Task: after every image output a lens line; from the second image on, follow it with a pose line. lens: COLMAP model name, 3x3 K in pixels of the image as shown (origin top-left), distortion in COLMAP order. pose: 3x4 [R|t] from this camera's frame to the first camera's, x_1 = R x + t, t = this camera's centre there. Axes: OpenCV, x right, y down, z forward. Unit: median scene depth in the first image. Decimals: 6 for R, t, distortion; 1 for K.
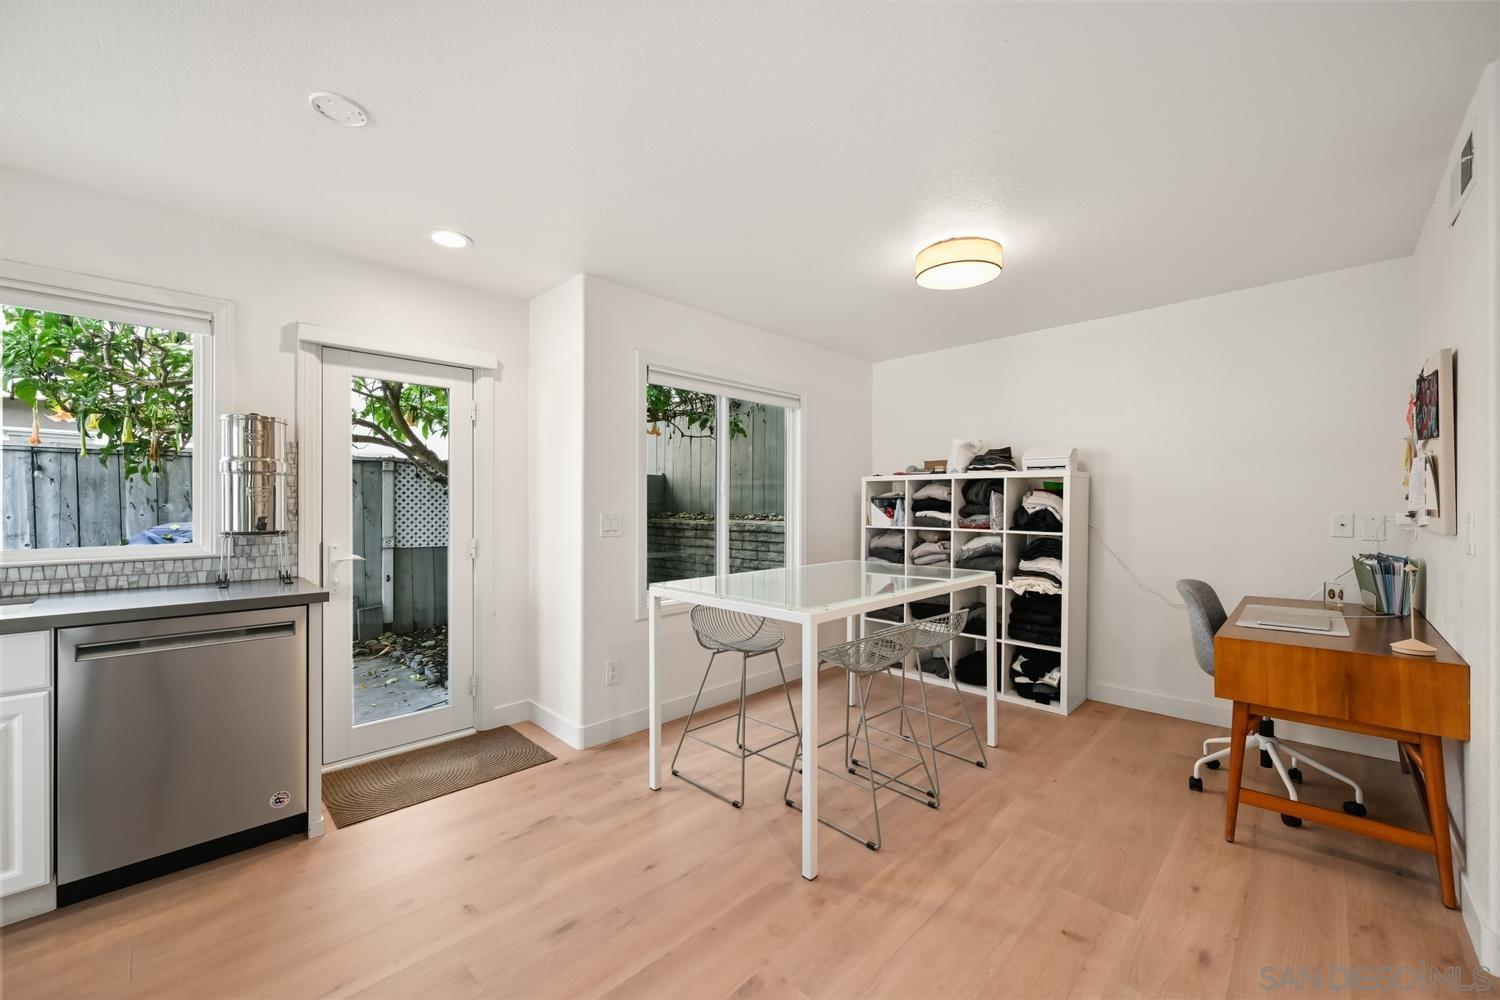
lens RADIAL K [[588.9, 0, 754.1], [0, 588.9, 506.2], [0, 0, 1]] dist [0.000230, 0.000169]
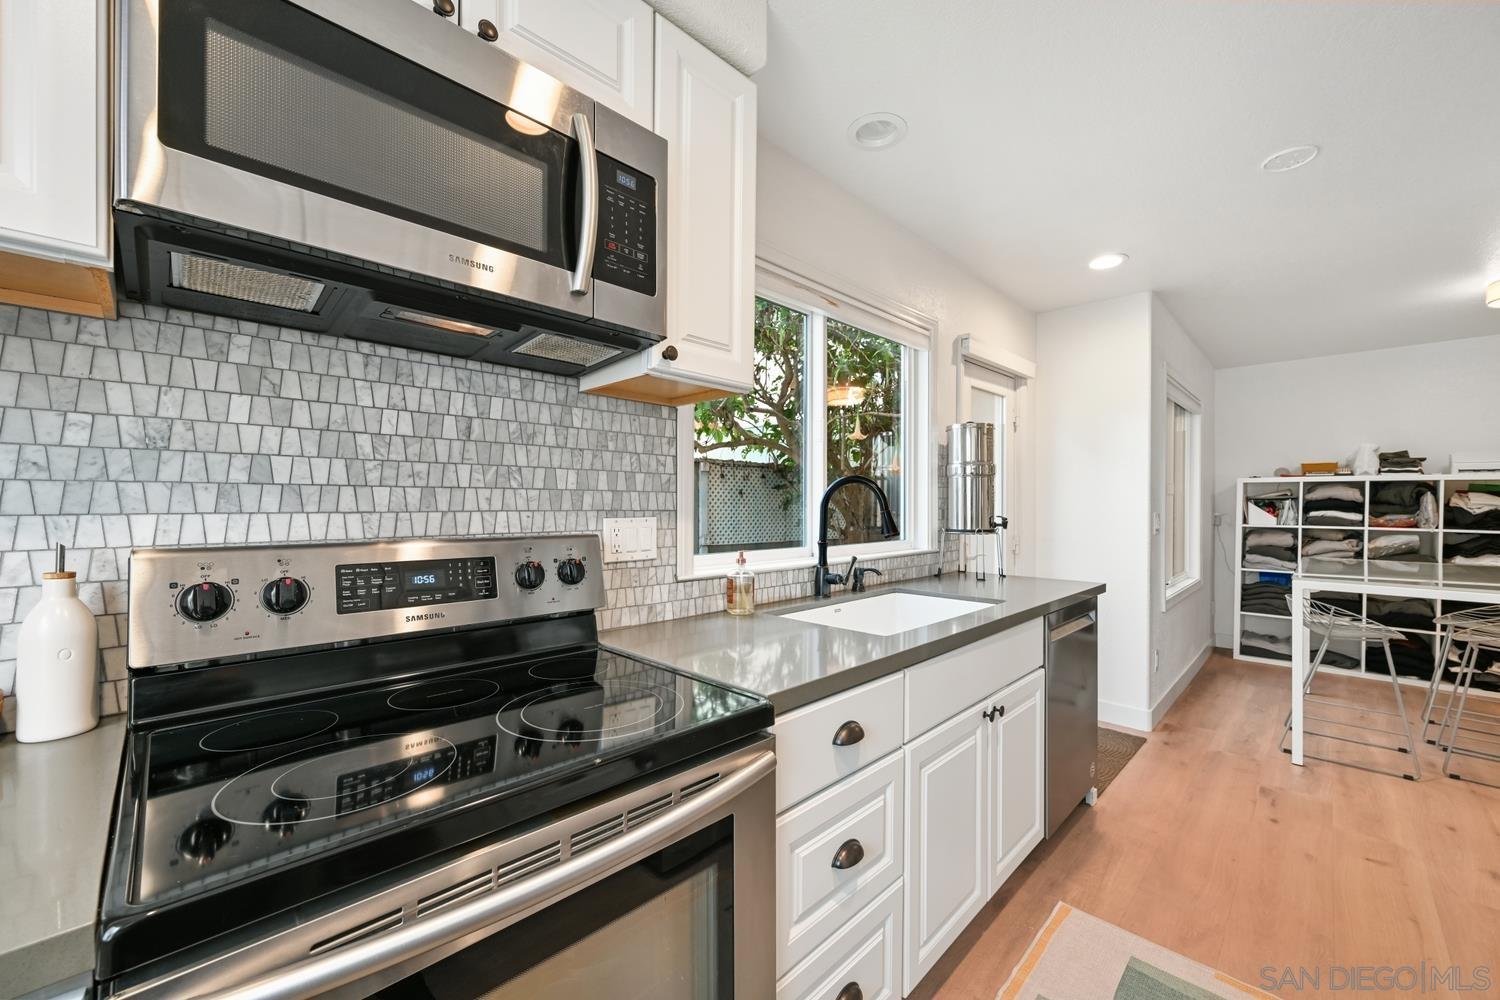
lens RADIAL K [[588.9, 0, 754.1], [0, 588.9, 506.2], [0, 0, 1]] dist [0.000230, 0.000169]
pose [[0.999998, 0.001086, 0.001865, -0.764956], [-0.001088, 0.999999, 0.001017, -0.000394], [-0.001864, -0.001019, 0.999998, -0.059721]]
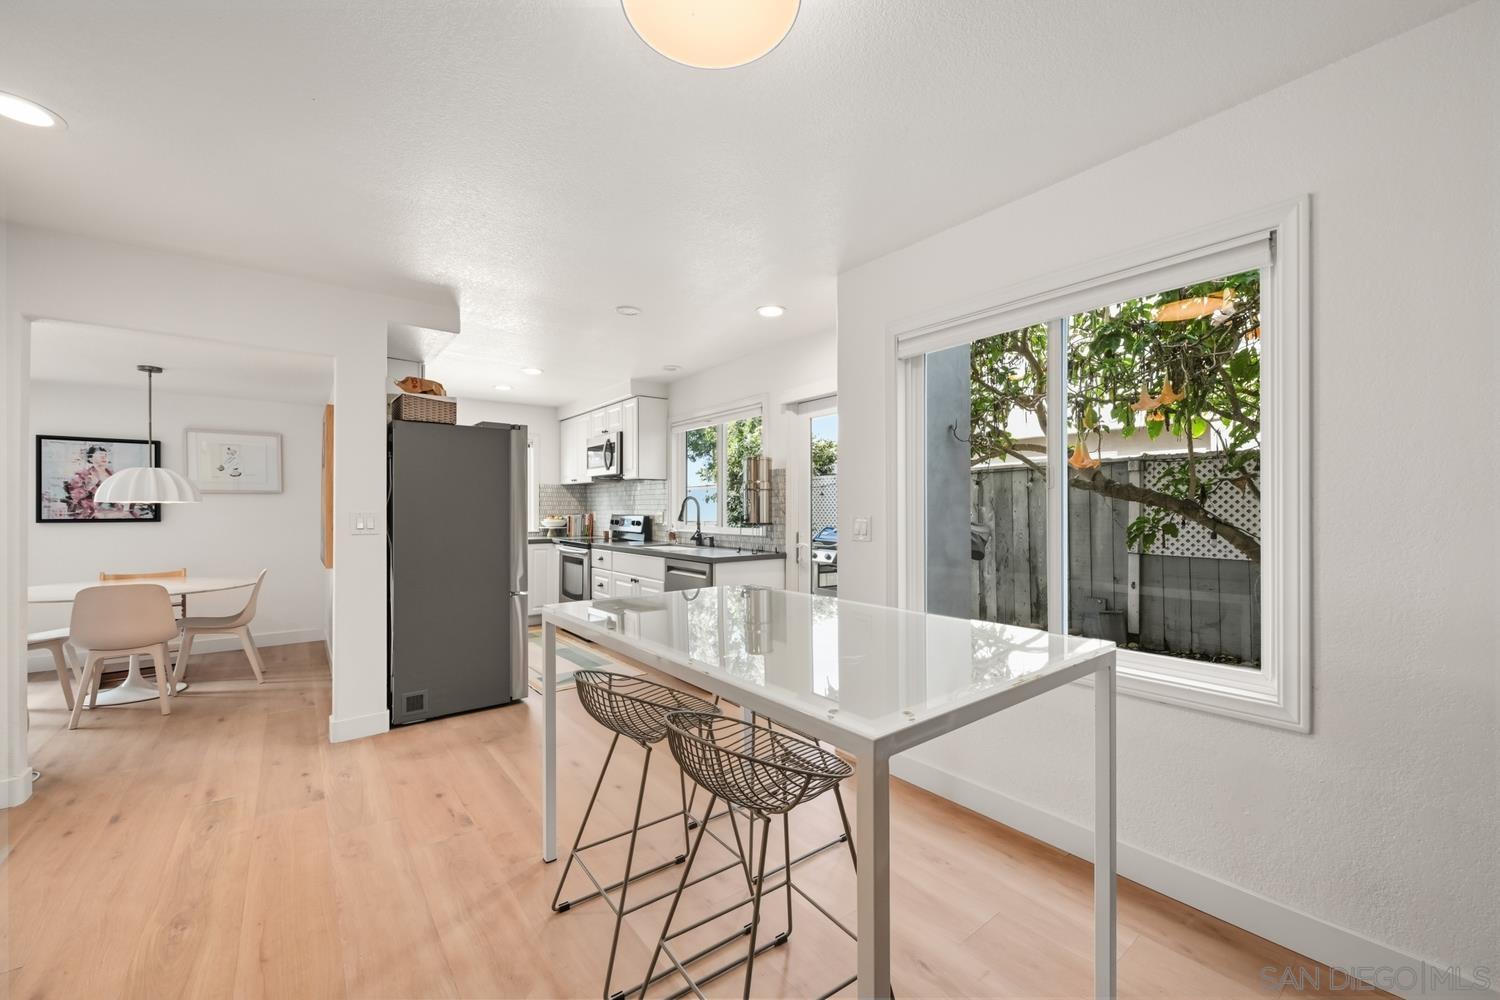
lens RADIAL K [[588.9, 0, 754.1], [0, 588.9, 506.2], [0, 0, 1]] dist [0.000230, 0.000169]
pose [[-0.131562, -0.005834, -0.991291, 0.540906], [0.000632, 0.999982, -0.005969, 0.002339], [0.991308, -0.001412, -0.131556, 0.742803]]
